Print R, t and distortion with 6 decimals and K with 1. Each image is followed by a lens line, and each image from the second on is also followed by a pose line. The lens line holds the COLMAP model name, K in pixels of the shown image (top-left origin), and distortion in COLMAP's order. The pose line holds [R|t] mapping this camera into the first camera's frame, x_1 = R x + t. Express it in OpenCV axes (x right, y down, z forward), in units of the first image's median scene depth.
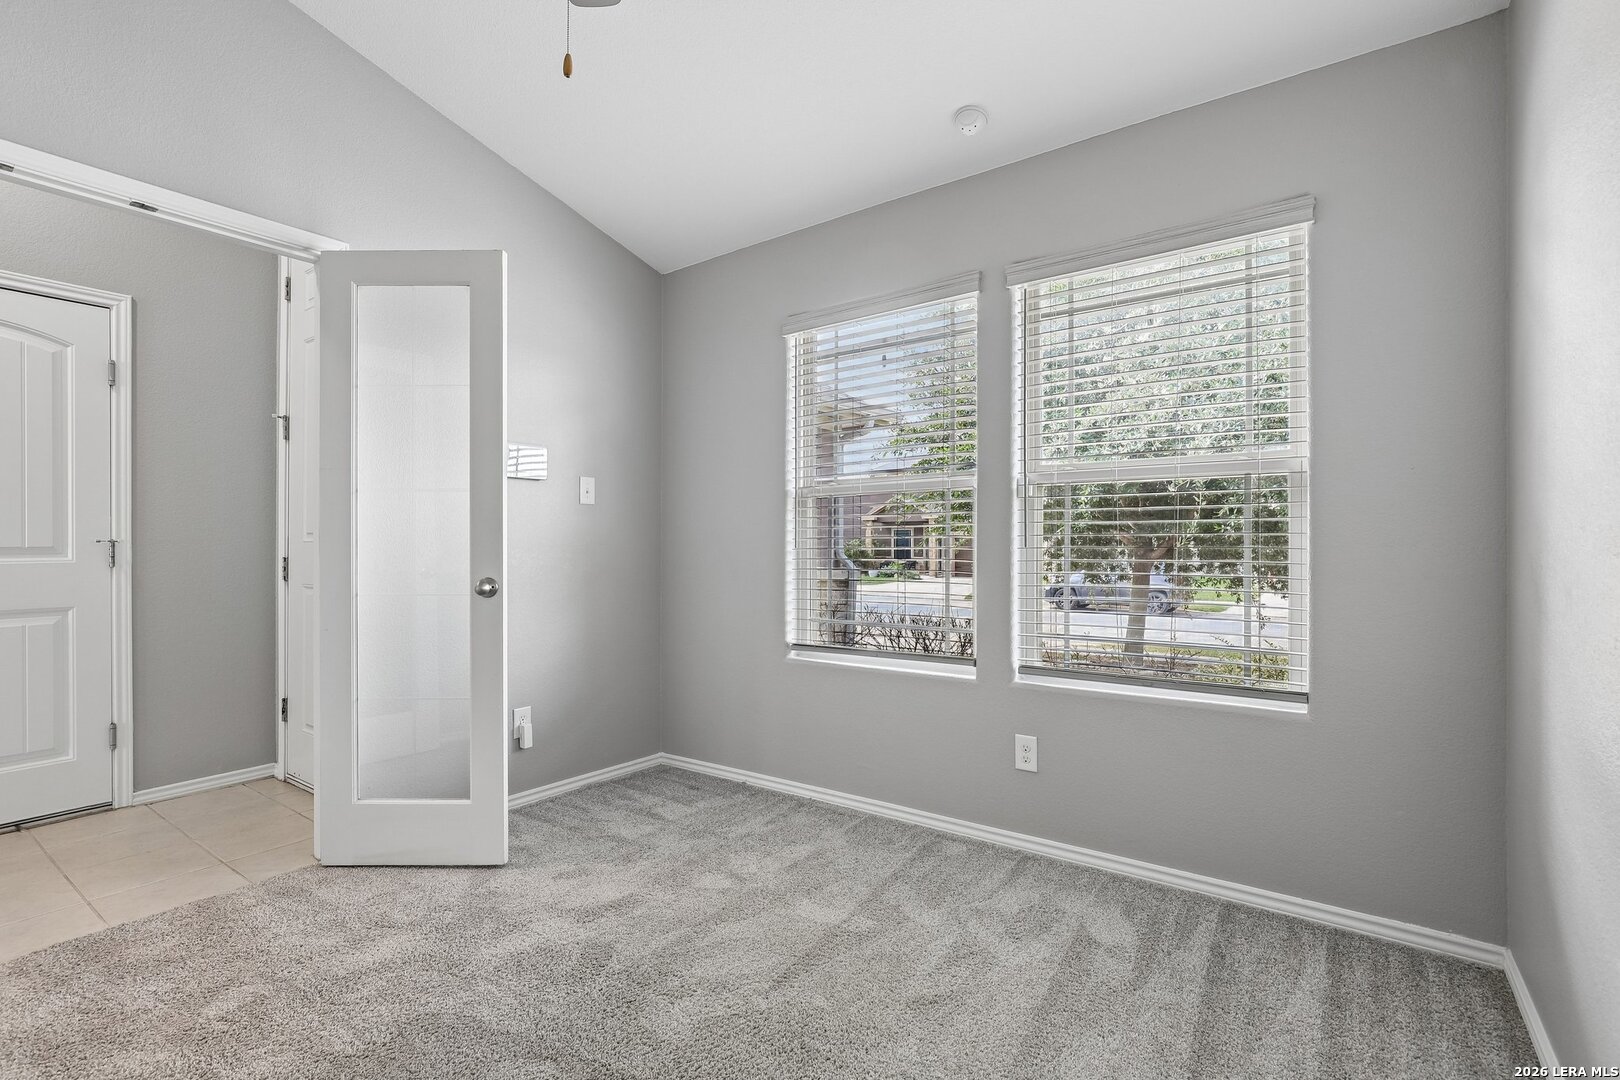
lens RADIAL K [[722.9, 0, 816.6], [0, 722.9, 540.0], [0, 0, 1]] dist [-0.003328, -0.000549]
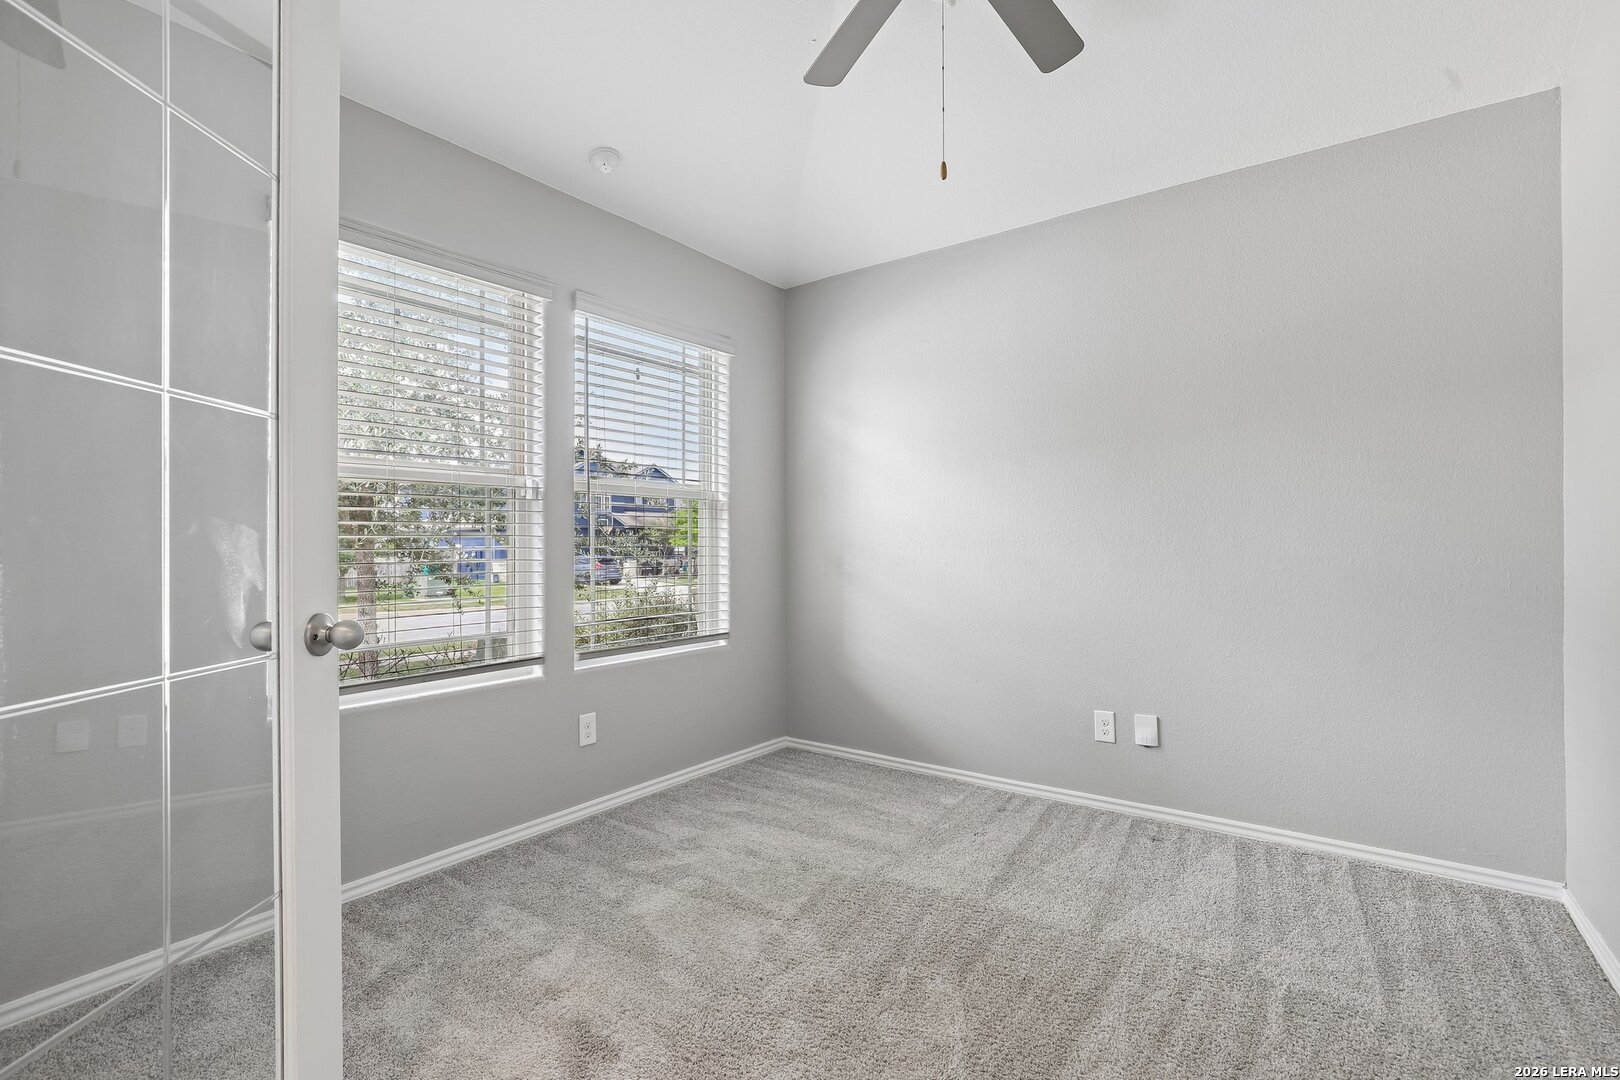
lens RADIAL K [[743.1, 0, 820.2], [0, 743.1, 541.5], [0, 0, 1]] dist [-0.010674, -0.000723]
pose [[0.023745, 0.000325, 0.999718, -0.960165], [0.000705, 1.000000, -0.000342, 0.002642], [-0.999718, 0.000712, 0.023745, 0.681507]]
